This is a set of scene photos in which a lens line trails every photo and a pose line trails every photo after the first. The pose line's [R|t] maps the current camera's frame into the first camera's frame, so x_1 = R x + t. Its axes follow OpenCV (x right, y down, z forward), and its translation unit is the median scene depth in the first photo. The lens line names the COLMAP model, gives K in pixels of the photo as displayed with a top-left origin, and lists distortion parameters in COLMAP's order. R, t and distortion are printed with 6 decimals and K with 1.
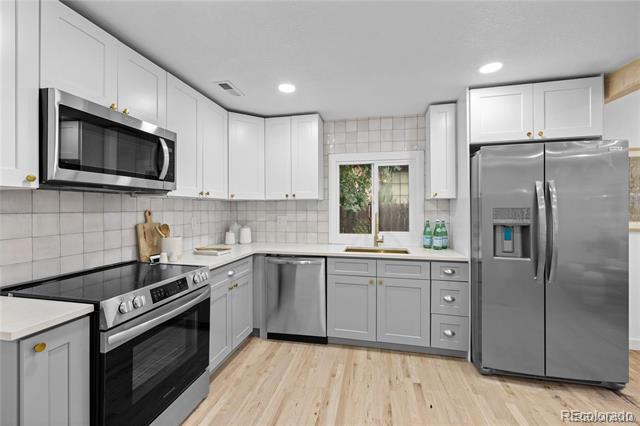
lens RADIAL K [[269.6, 0, 318.5], [0, 269.6, 208.8], [0, 0, 1]] dist [0.001961, -0.000785]
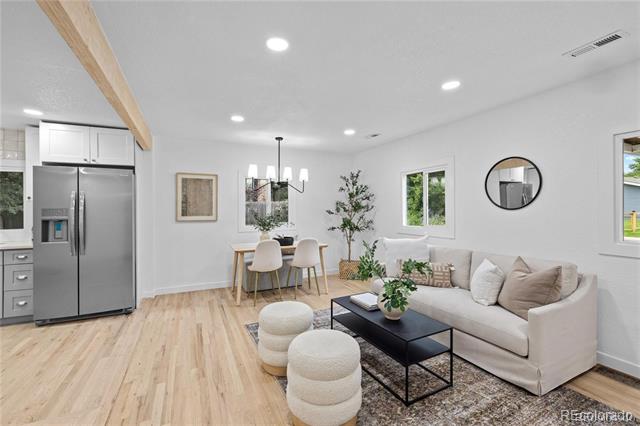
lens RADIAL K [[269.6, 0, 314.1], [0, 269.6, 208.6], [0, 0, 1]] dist [0.001961, -0.000785]
pose [[0.800541, -0.003193, 0.599270, 0.841498], [0.003559, 0.999994, 0.000574, 0.000611], [-0.599268, 0.001673, 0.800547, -0.919559]]
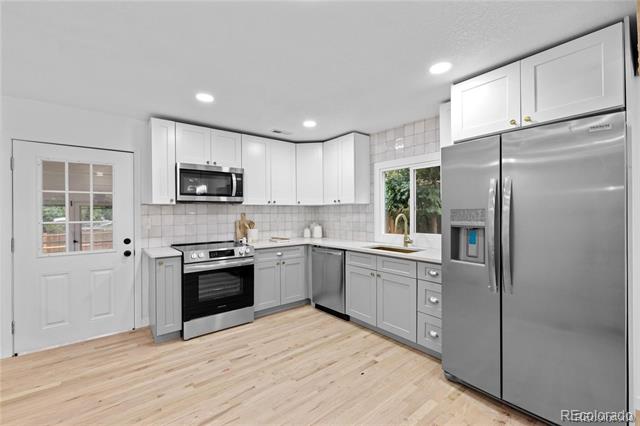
lens RADIAL K [[269.6, 0, 316.5], [0, 269.6, 213.8], [0, 0, 1]] dist [0.001961, -0.000785]
pose [[0.778321, -0.001472, -0.627865, 0.779193], [0.006140, 0.999967, 0.005268, 0.004187], [0.627837, -0.007955, 0.778304, -0.052288]]
